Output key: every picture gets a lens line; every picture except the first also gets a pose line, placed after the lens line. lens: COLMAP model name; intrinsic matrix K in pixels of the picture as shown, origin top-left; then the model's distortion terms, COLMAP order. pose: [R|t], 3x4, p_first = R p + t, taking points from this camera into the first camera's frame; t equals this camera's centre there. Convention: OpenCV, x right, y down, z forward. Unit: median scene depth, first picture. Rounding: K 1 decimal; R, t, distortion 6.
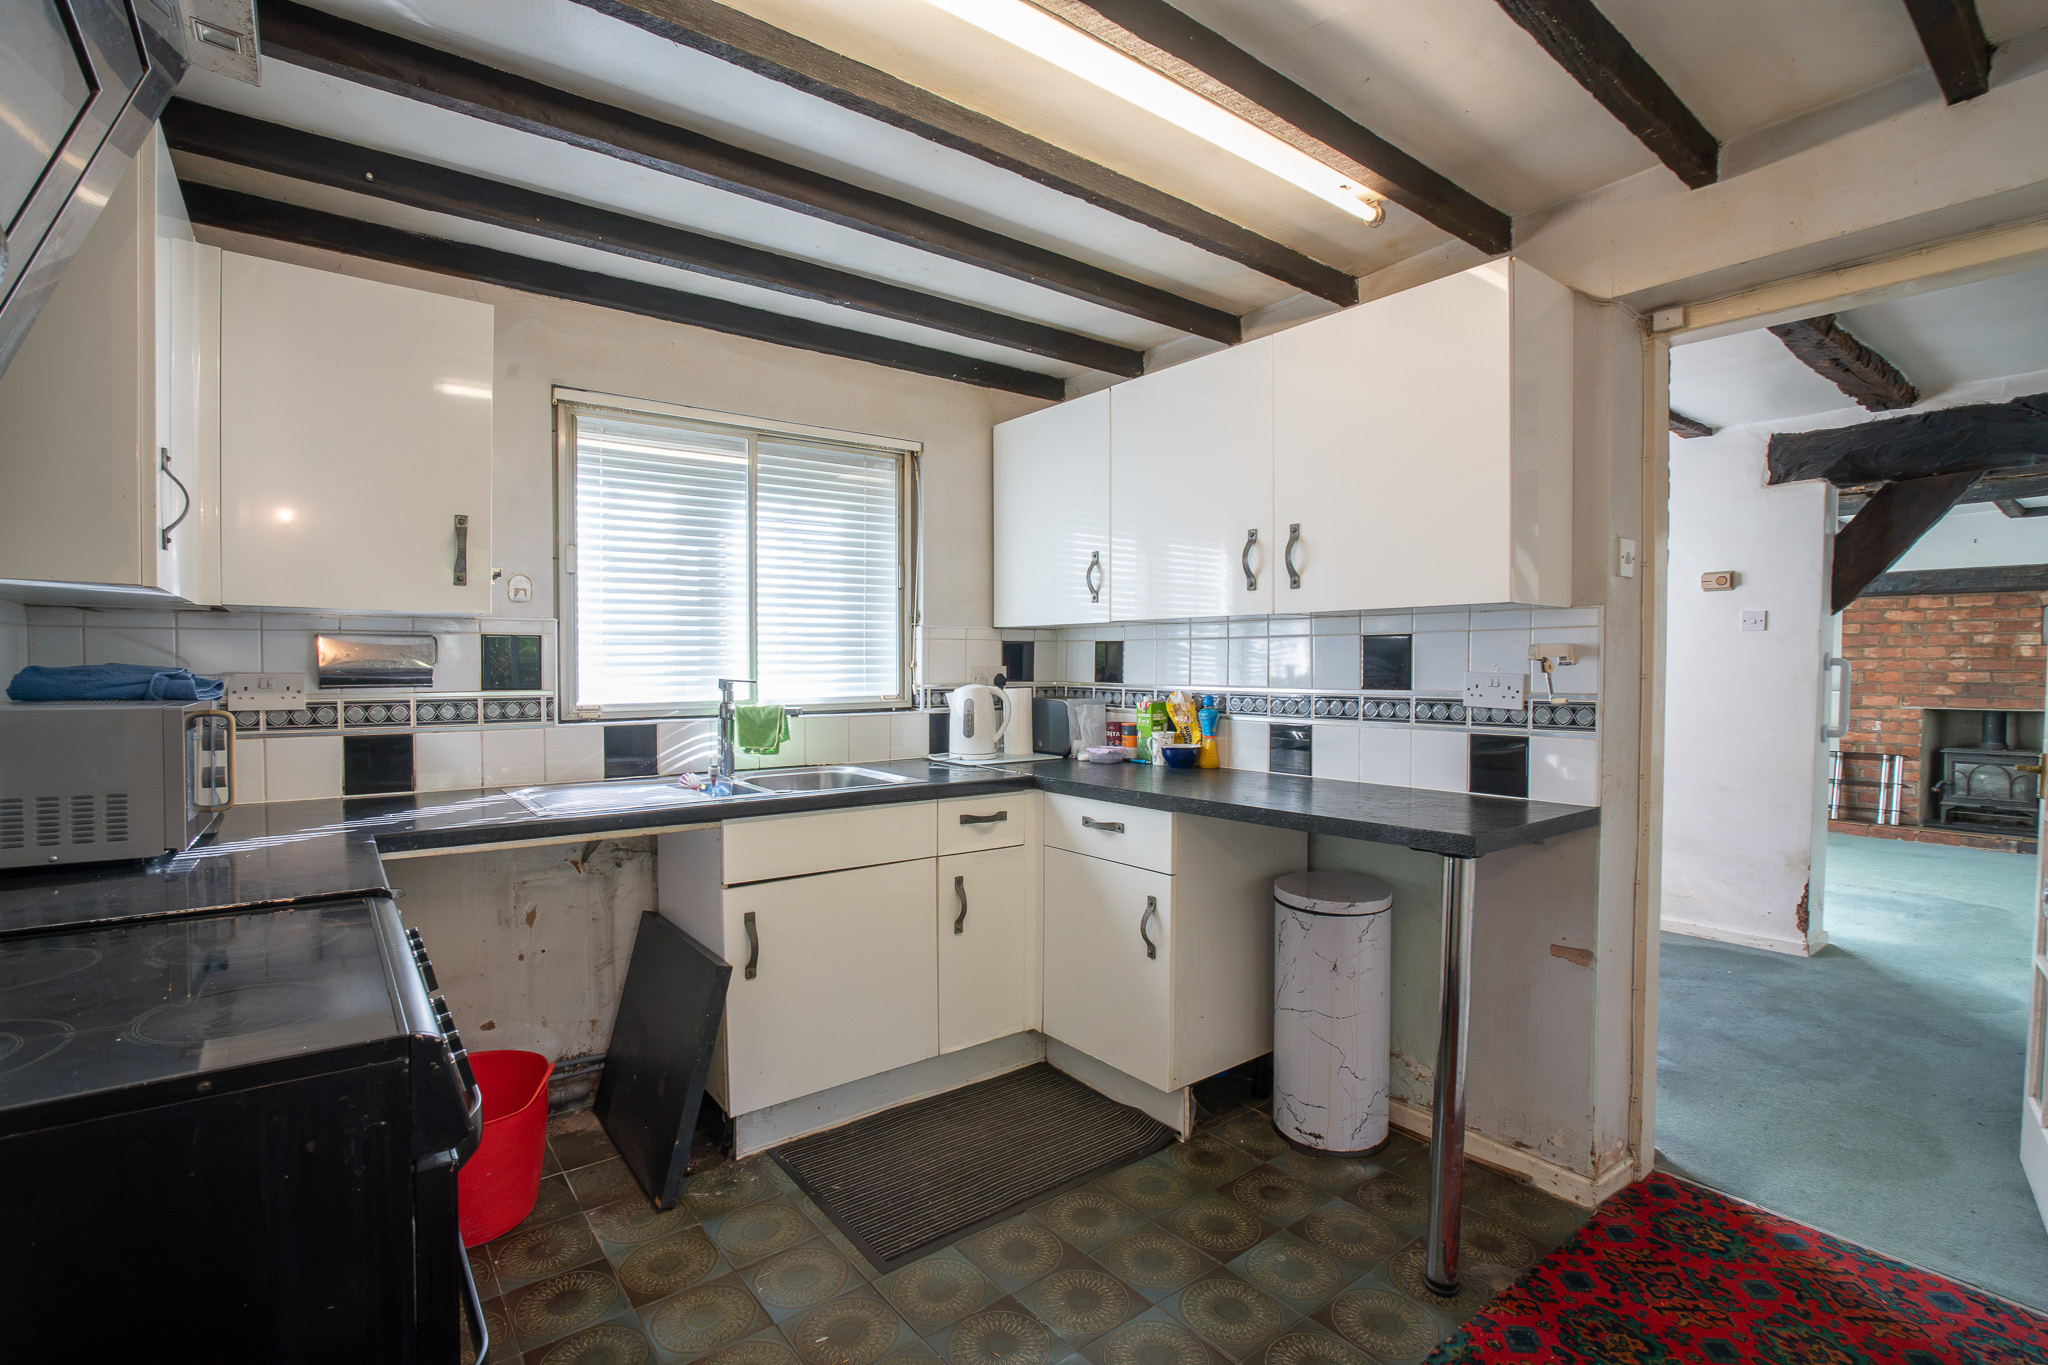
lens RADIAL K [[935.7, 0, 999.3], [0, 935.7, 681.5], [0, 0, 1]] dist [-0.077800, 0.035260]
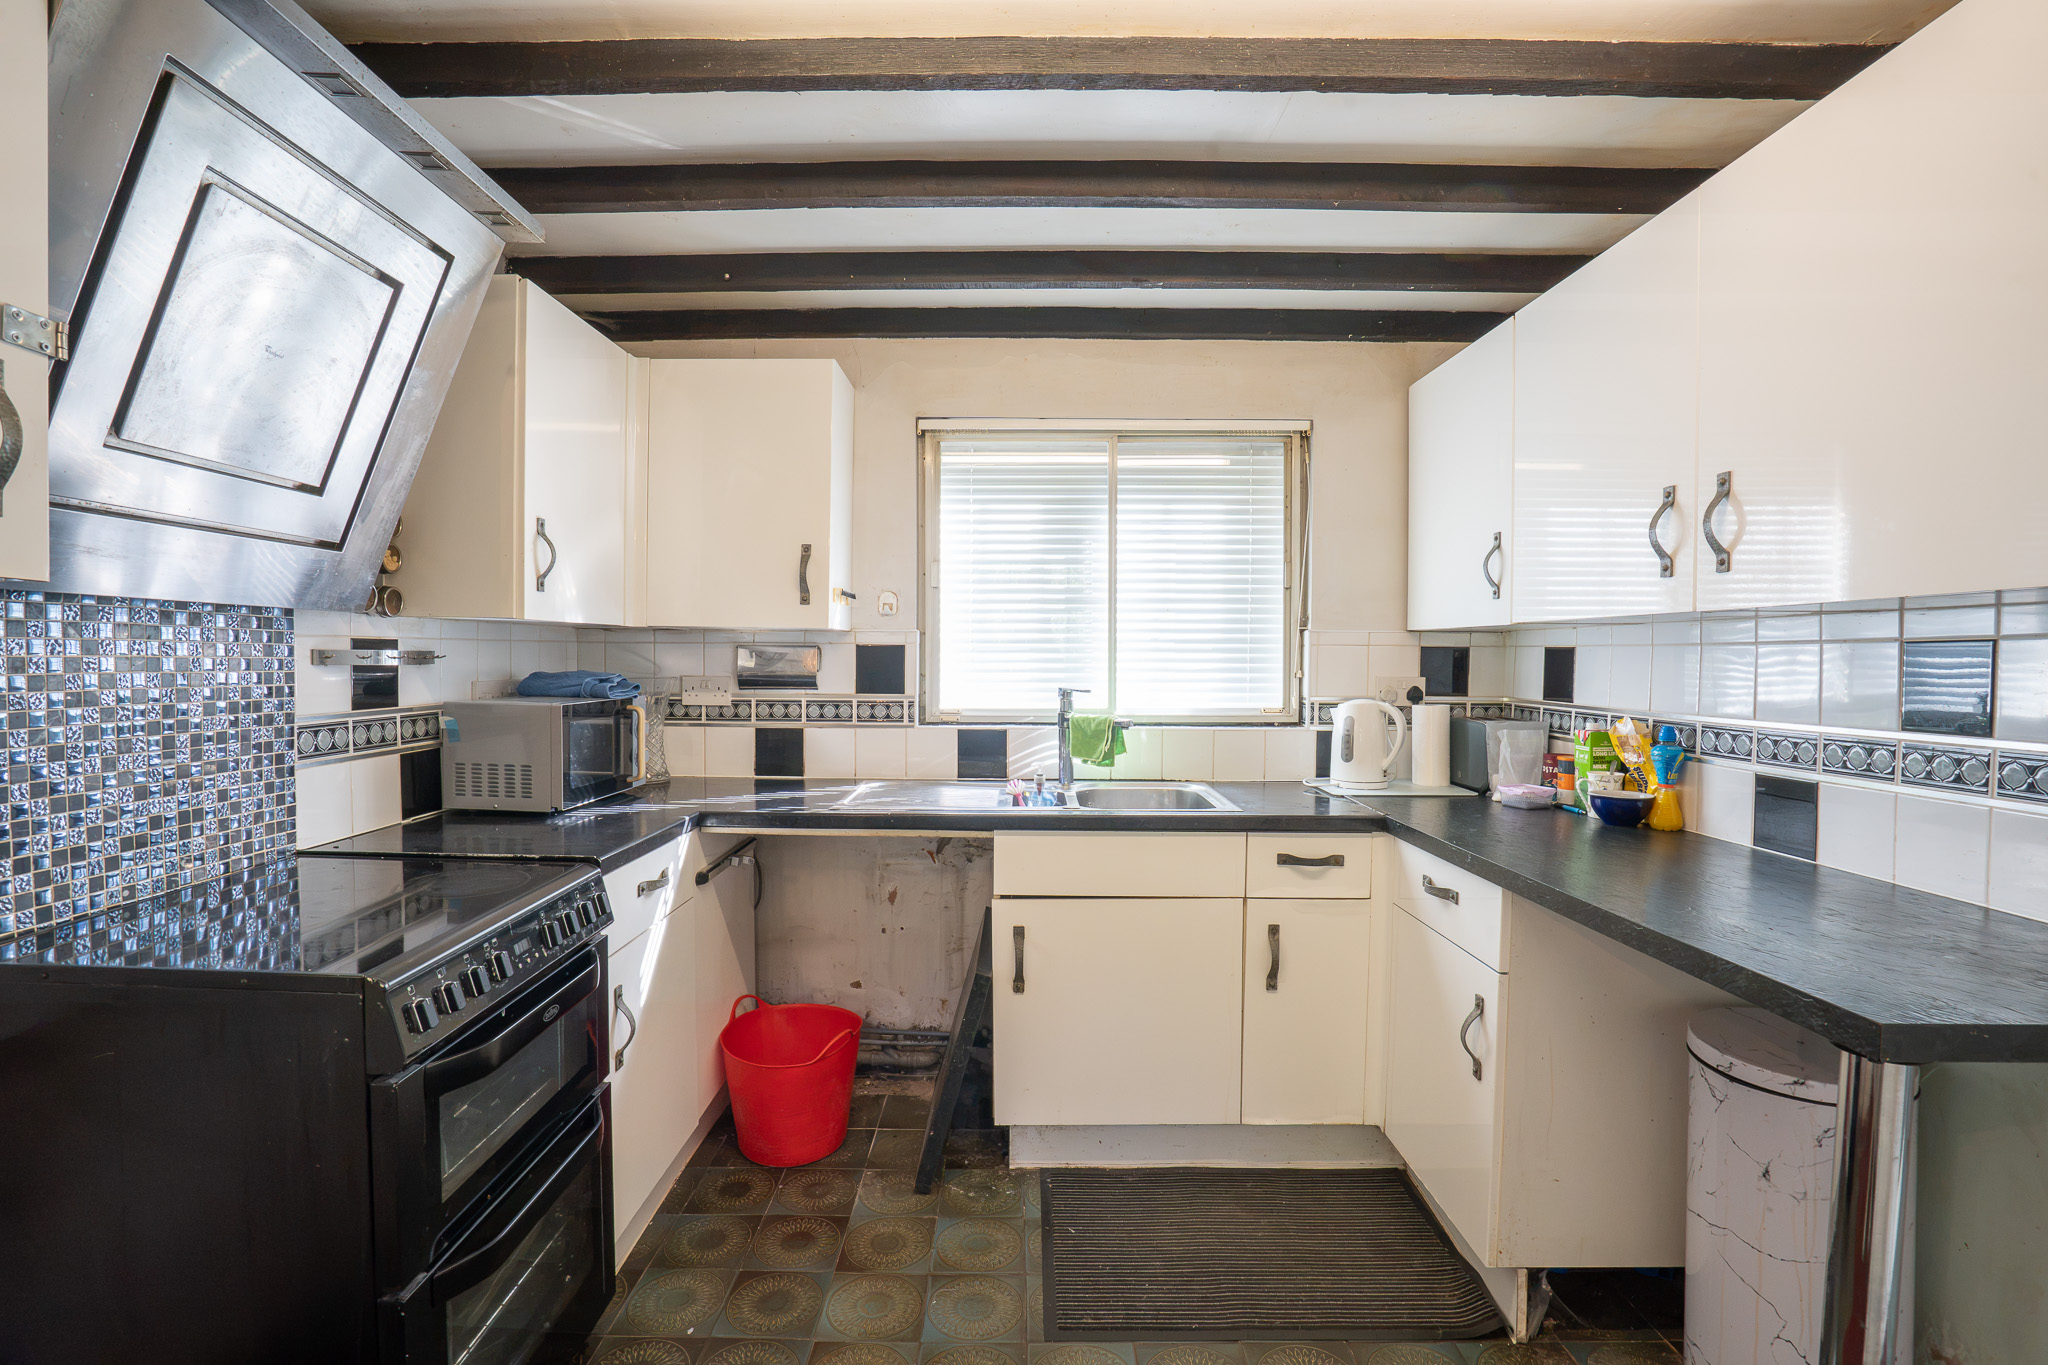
lens RADIAL K [[935.7, 0, 999.3], [0, 935.7, 681.5], [0, 0, 1]] dist [-0.077800, 0.035260]
pose [[0.791007, 0.020228, -0.611473, 0.275053], [-0.017419, 0.999793, 0.010541, -0.019413], [0.611560, 0.002314, 0.791195, 0.172236]]
